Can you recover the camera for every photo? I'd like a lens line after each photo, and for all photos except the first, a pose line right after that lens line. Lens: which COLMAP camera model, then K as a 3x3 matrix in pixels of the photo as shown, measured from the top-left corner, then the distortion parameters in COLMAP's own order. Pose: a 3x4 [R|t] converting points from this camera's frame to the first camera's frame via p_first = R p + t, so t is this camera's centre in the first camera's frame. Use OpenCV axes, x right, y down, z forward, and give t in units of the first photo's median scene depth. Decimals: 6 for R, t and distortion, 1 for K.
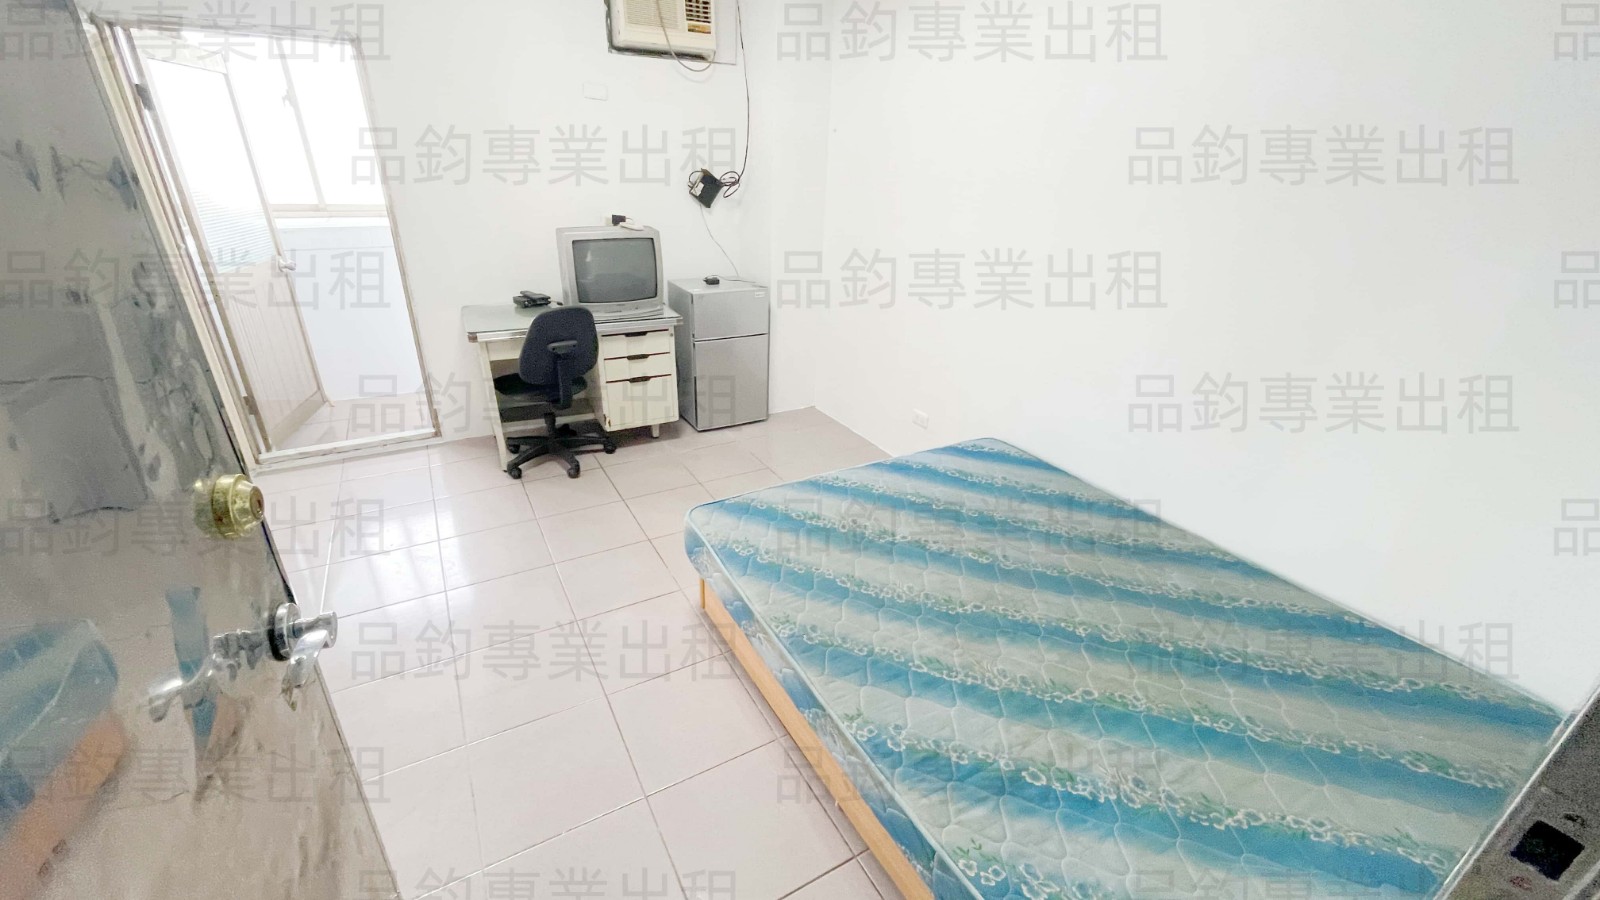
lens RADIAL K [[645.8, 0, 800.0], [0, 645.8, 450.0], [0, 0, 1]] dist [-0.000243, 0.000100]
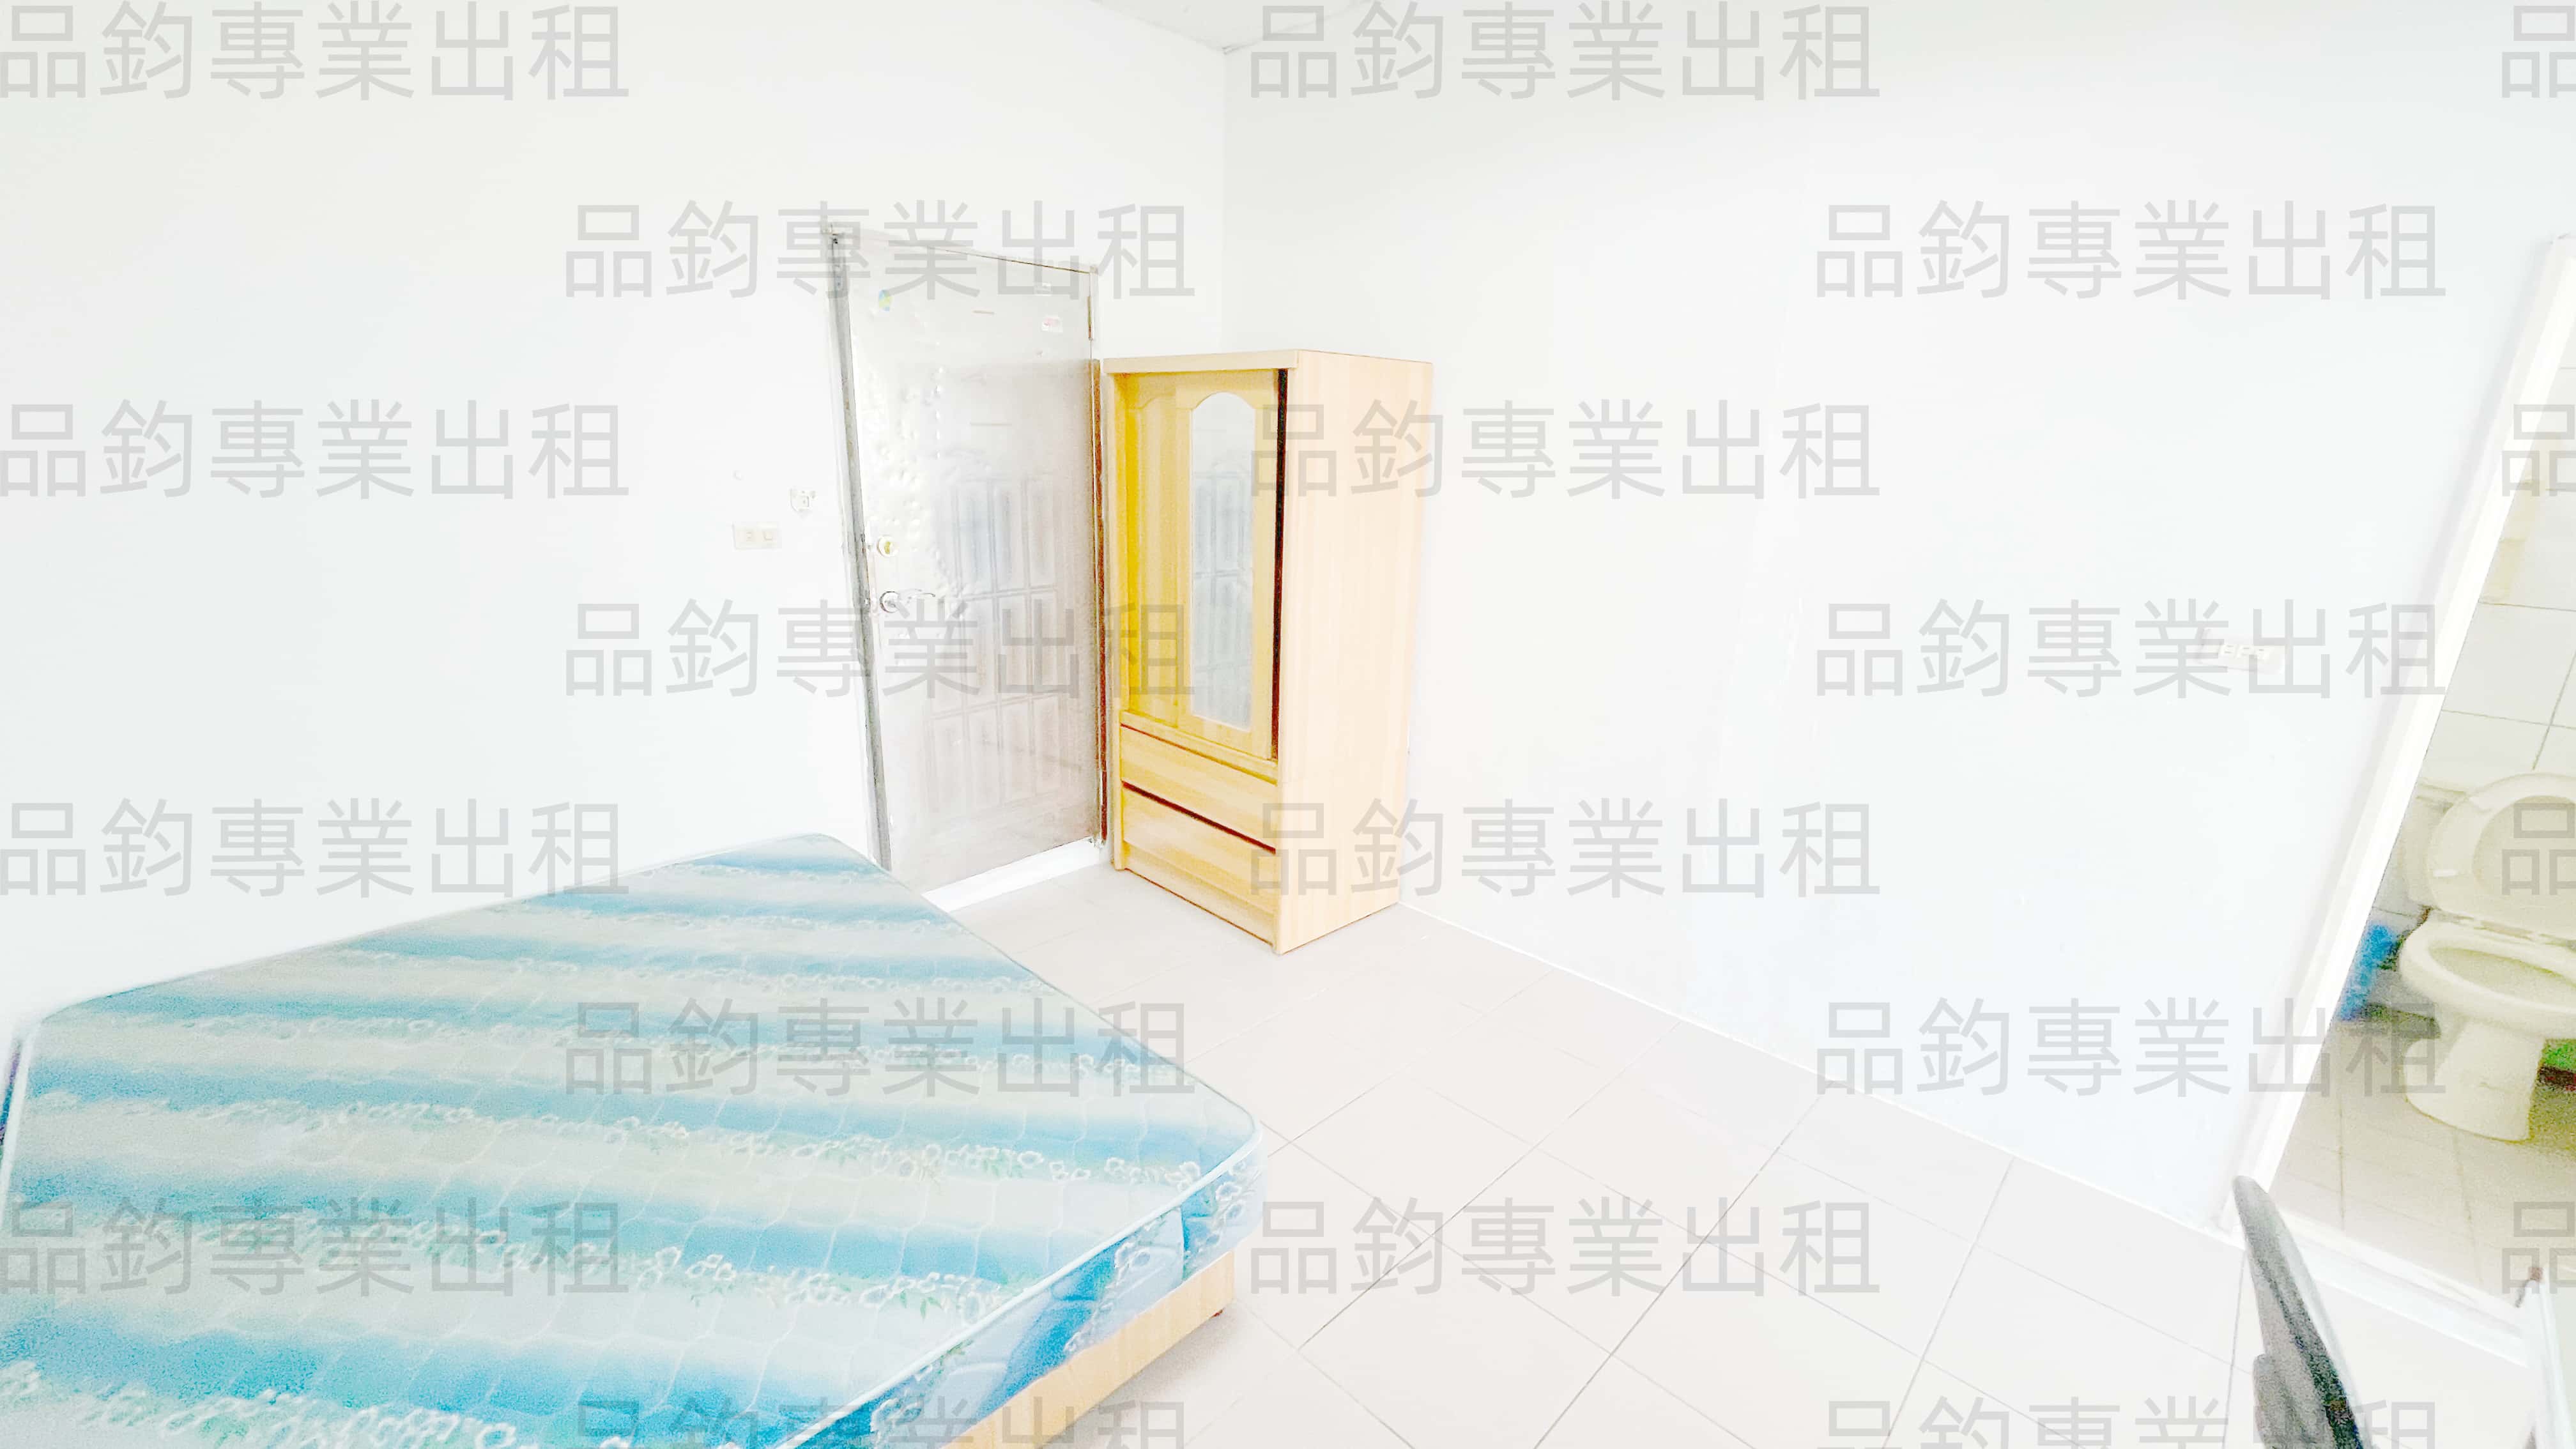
lens RADIAL K [[1039.7, 0, 1288.0], [0, 1039.7, 724.5], [0, 0, 1]] dist [-0.000243, 0.000100]
pose [[1.000000, -0.000184, -0.000093, -0.000008], [0.000184, 1.000000, 0.000124, -0.928055], [0.000093, -0.000124, 1.000000, 0.000168]]
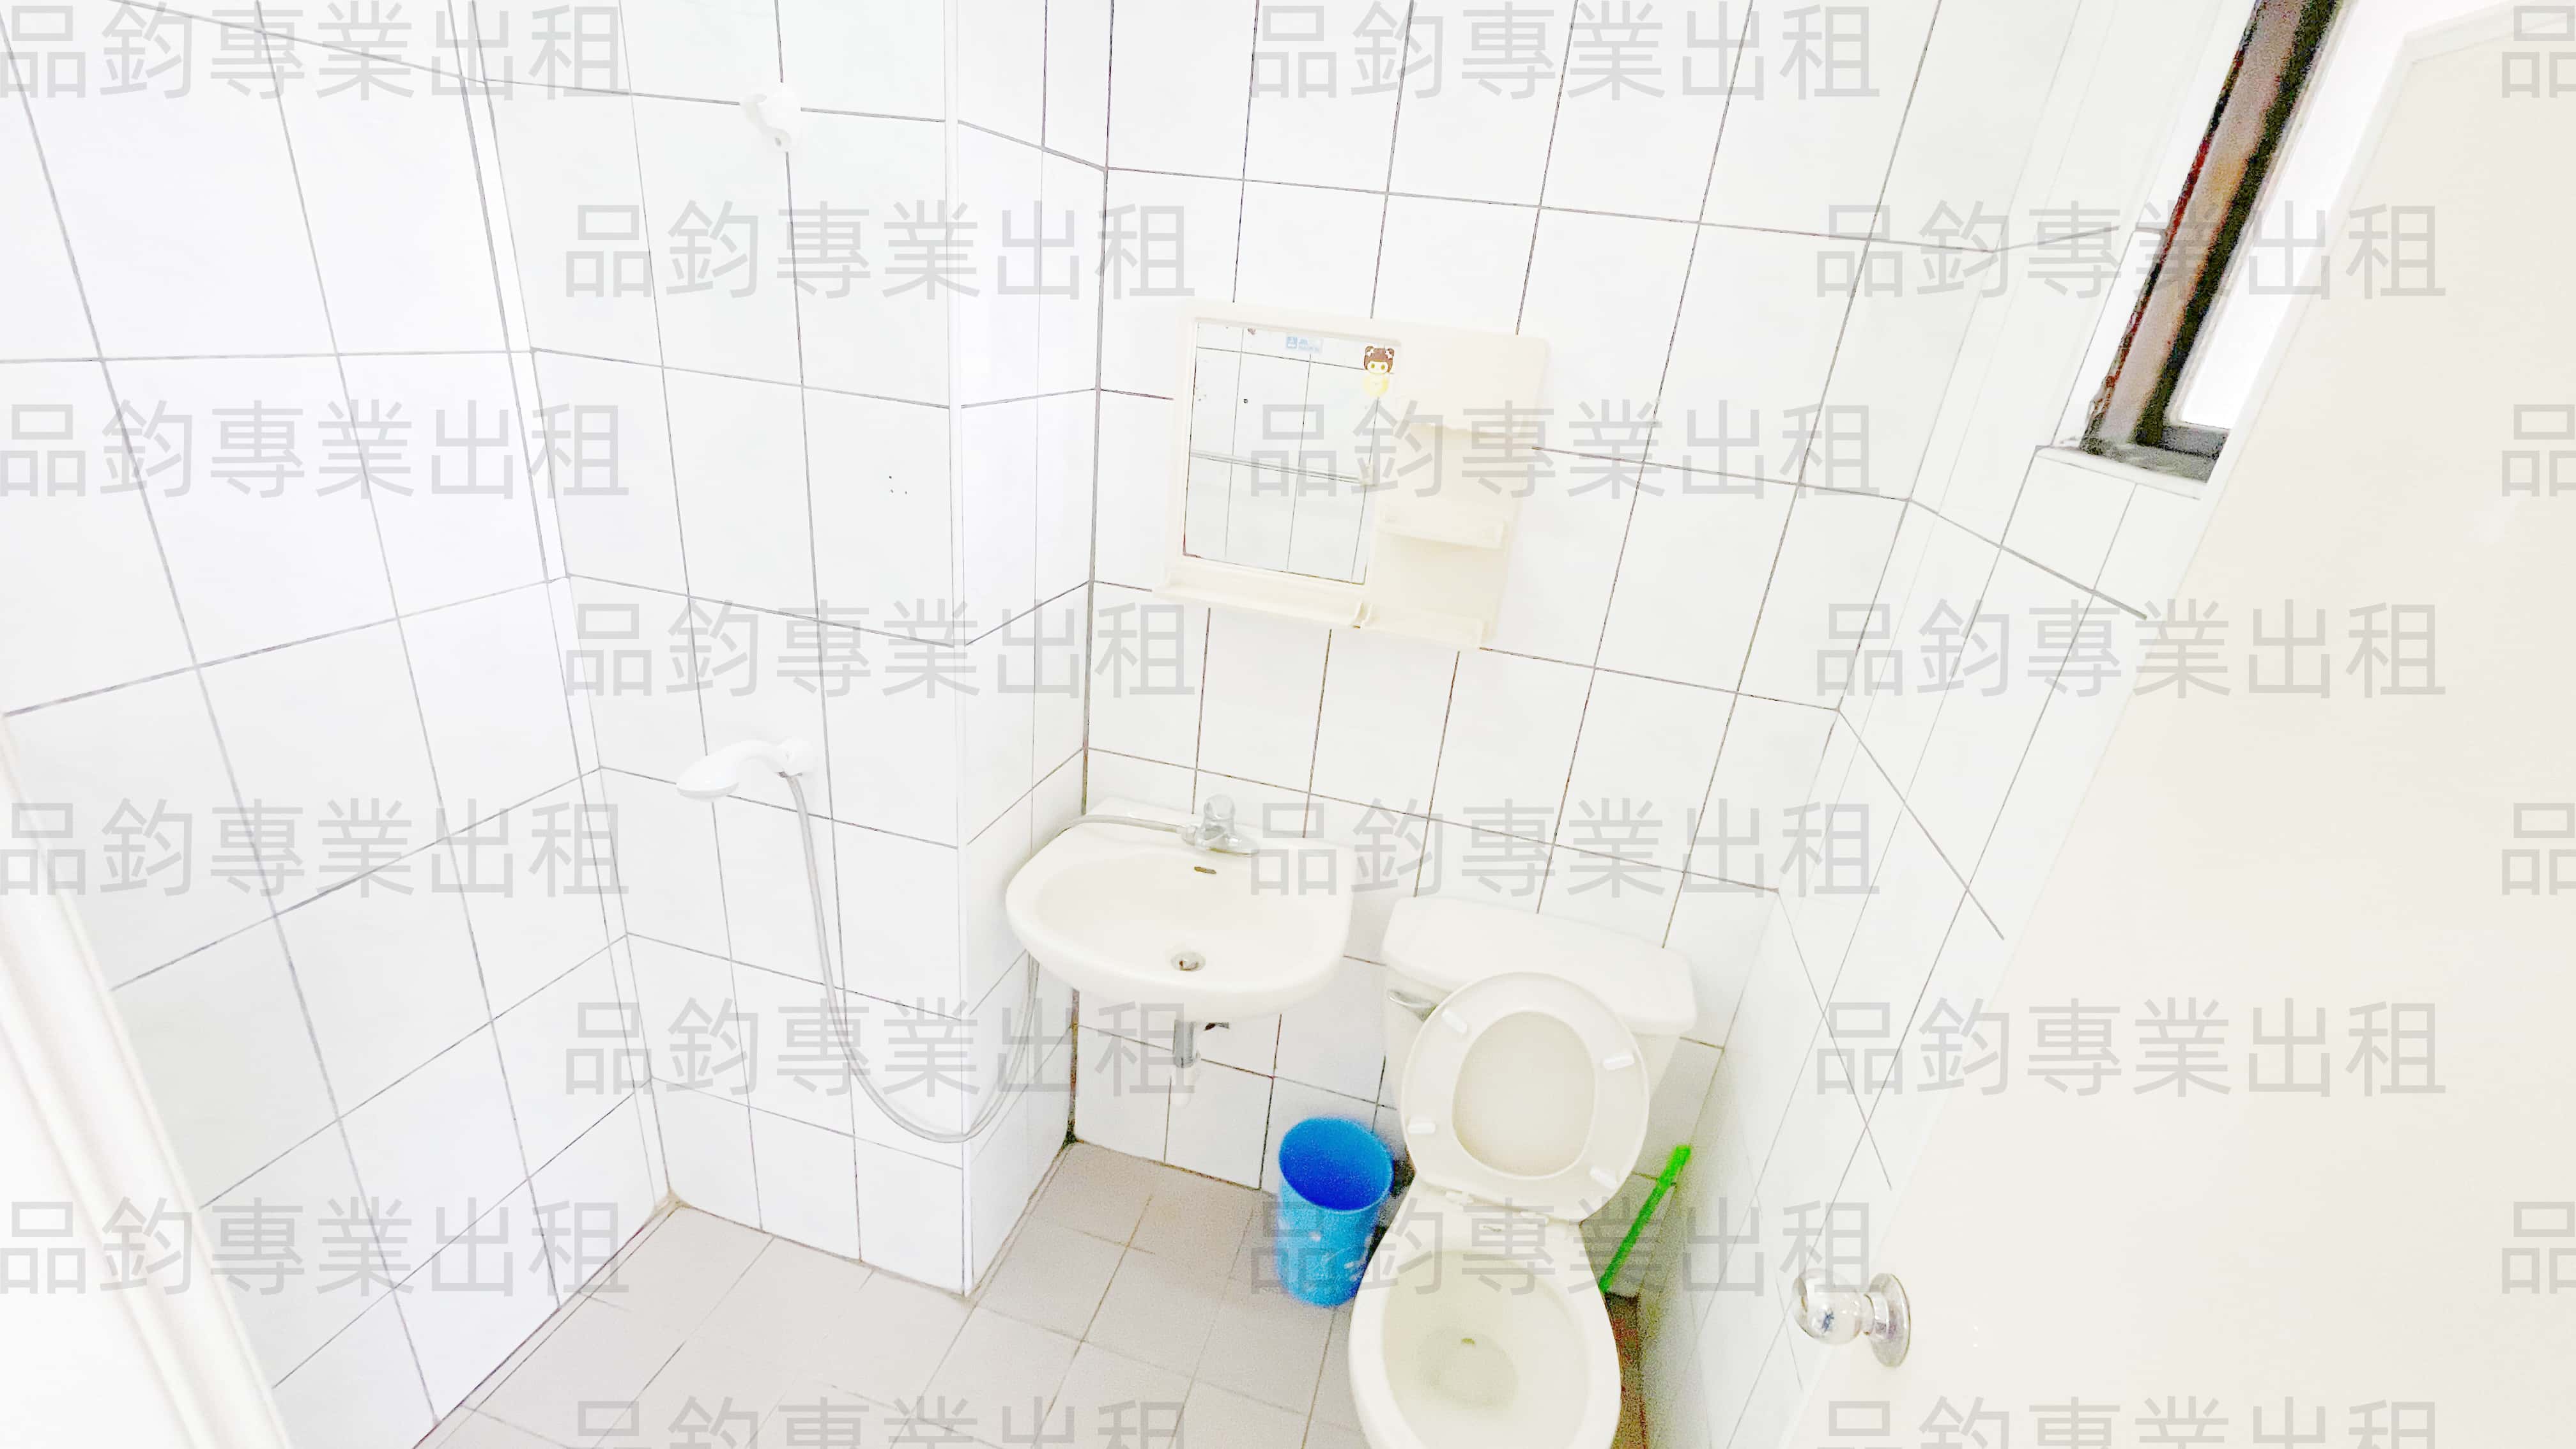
lens RADIAL K [[1039.7, 0, 1288.0], [0, 1039.7, 724.5], [0, 0, 1]] dist [-0.000243, 0.000100]
pose [[1.000000, 0.000098, 0.000013, -0.000051], [-0.000098, 1.000000, 0.000166, -1.148145], [-0.000013, -0.000166, 1.000000, 0.000195]]
